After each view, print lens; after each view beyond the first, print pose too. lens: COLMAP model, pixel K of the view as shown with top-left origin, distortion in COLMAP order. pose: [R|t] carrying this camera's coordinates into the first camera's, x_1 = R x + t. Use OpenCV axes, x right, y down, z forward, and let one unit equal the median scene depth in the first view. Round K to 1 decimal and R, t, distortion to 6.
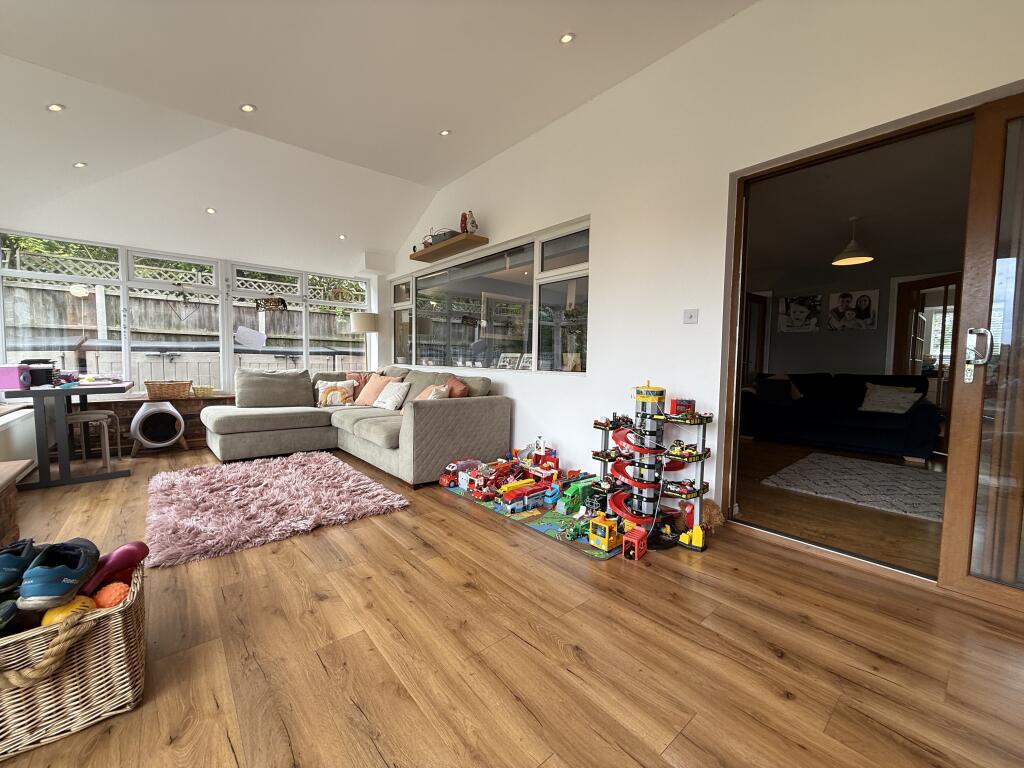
lens RADIAL K [[407.4, 0, 509.7], [0, 407.4, 383.9], [0, 0, 1]] dist [0.002081, 0.000010]
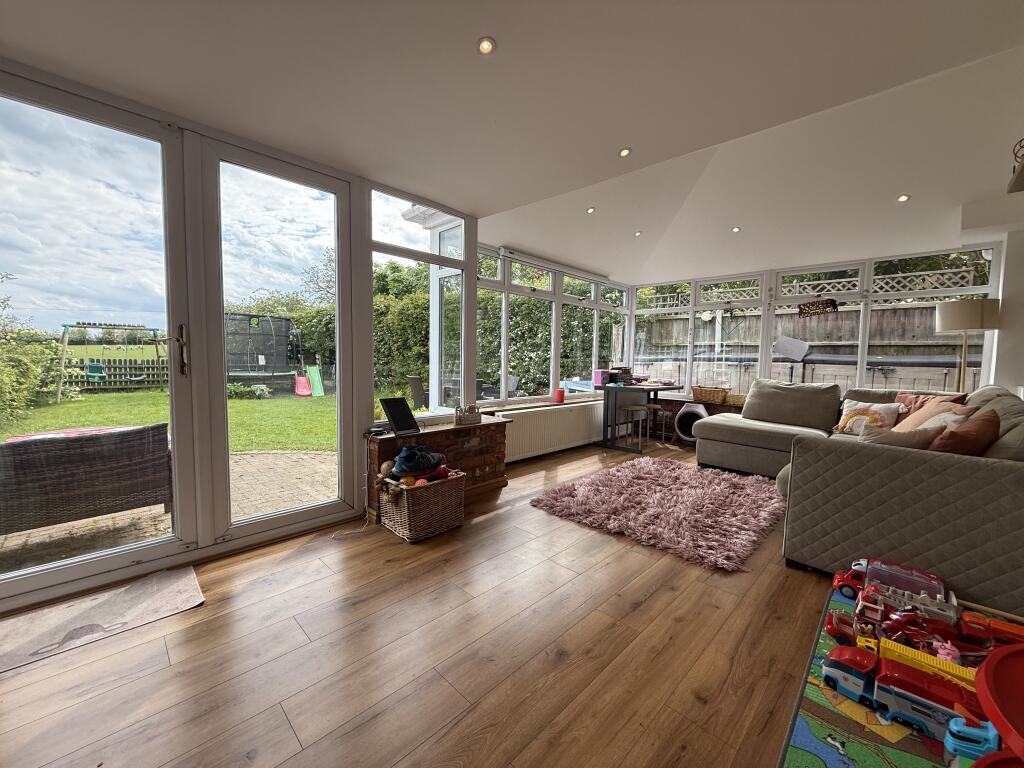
lens RADIAL K [[407.4, 0, 509.5], [0, 407.4, 382.7], [0, 0, 1]] dist [0.002081, 0.000010]
pose [[0.087491, 0.050882, -0.994865, 0.247577], [-0.080383, 0.995799, 0.043860, -0.022601], [0.992917, 0.076133, 0.091214, 0.297854]]
